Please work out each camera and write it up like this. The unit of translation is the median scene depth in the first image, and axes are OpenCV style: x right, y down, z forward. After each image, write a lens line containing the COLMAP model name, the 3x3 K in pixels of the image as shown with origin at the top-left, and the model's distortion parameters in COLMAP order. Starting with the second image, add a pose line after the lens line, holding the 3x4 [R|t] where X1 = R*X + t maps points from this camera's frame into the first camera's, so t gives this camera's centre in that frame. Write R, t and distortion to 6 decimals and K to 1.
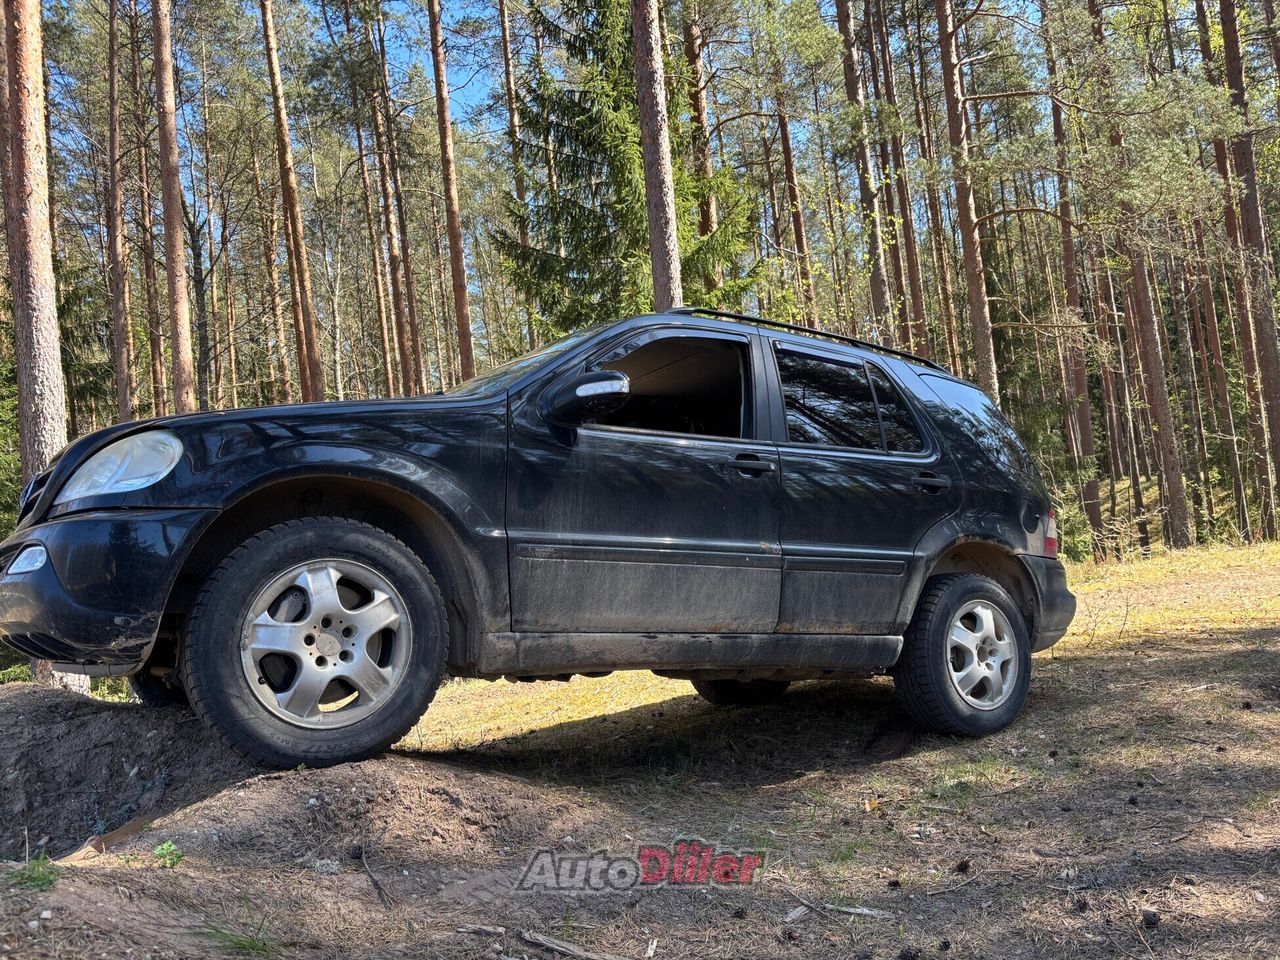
lens RADIAL K [[966.3, 0, 640.0], [0, 966.3, 480.0], [0, 0, 1]] dist [-0.004314, -0.002411]
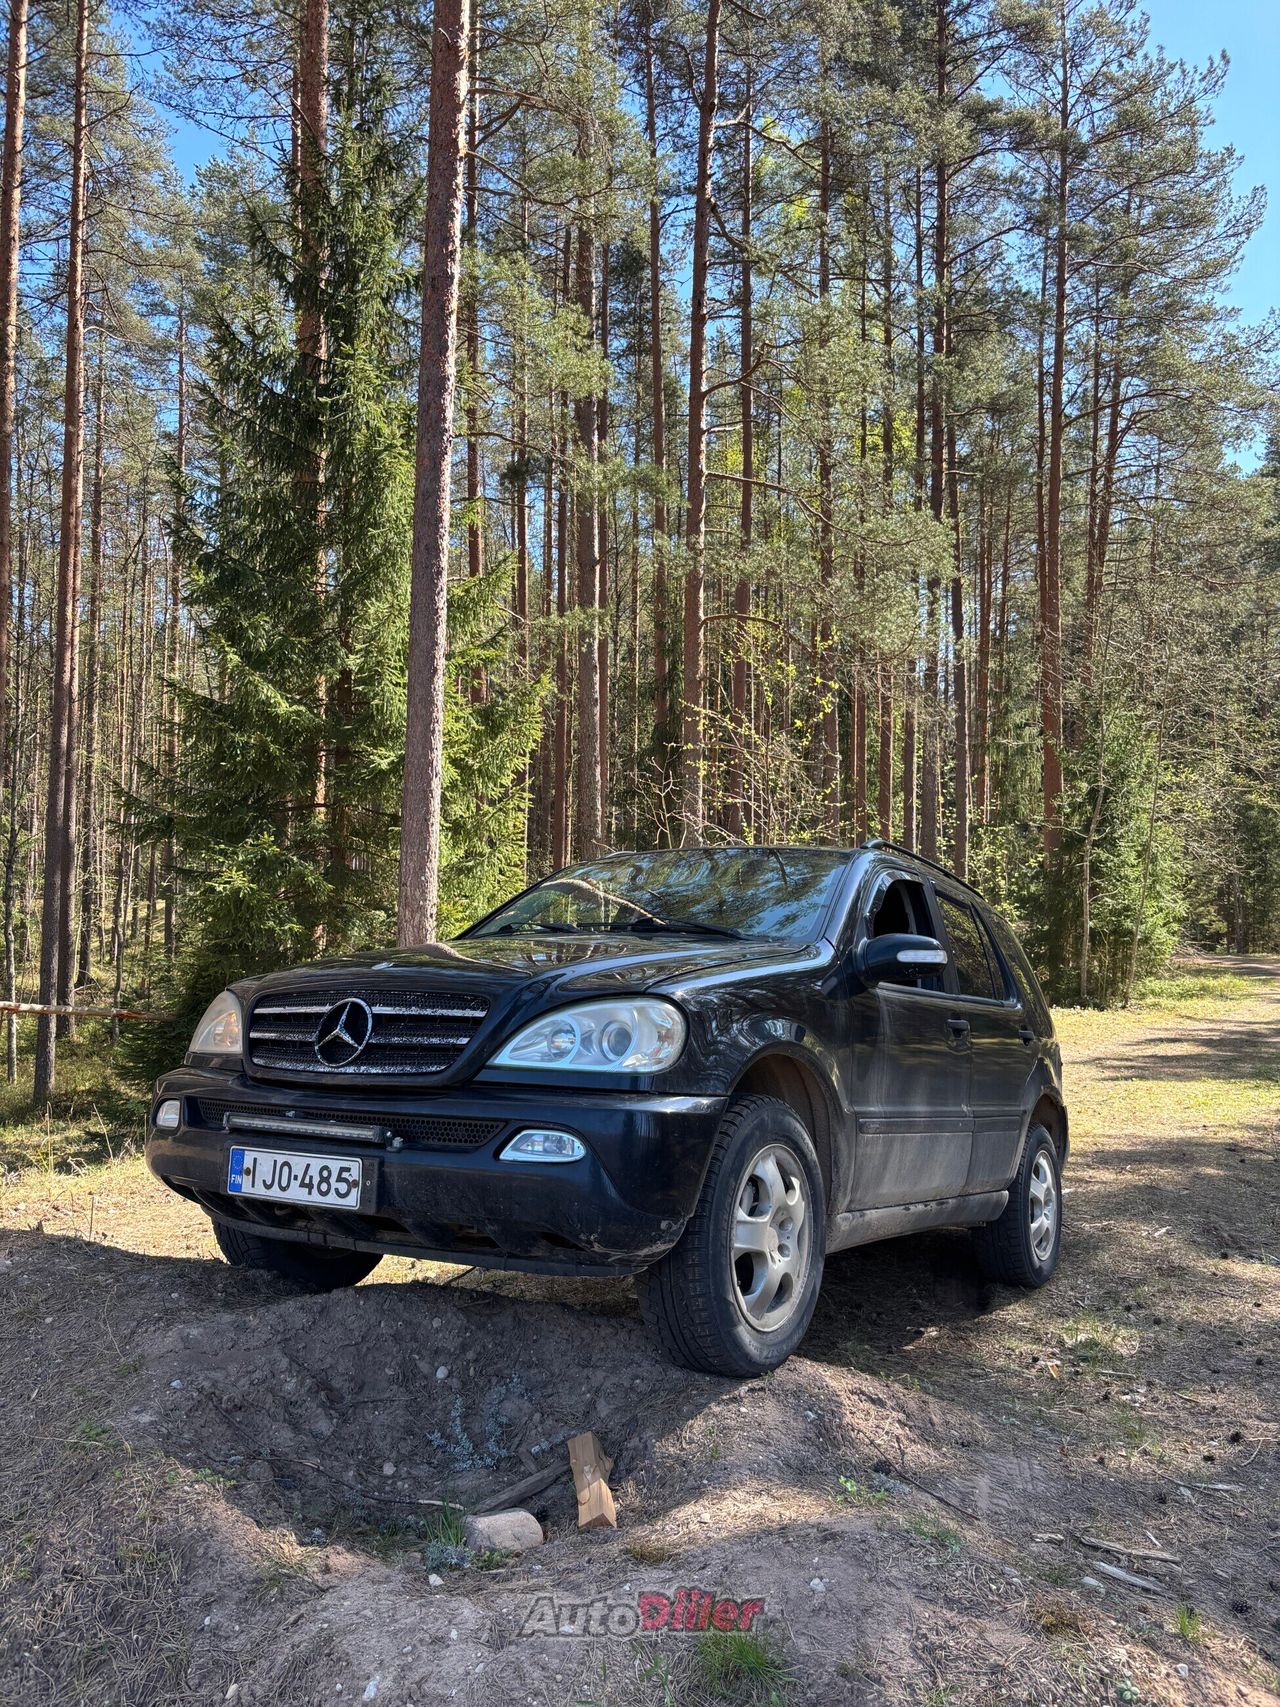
lens RADIAL K [[1275.2, 0, 640.0], [0, 1275.2, 853.5], [0, 0, 1]] dist [0.000083, -0.000502]
pose [[0.897623, 0.130856, 0.420891, -0.682076], [-0.131012, 0.990966, -0.028688, -0.098275], [-0.420843, -0.029391, 0.906657, -0.032565]]
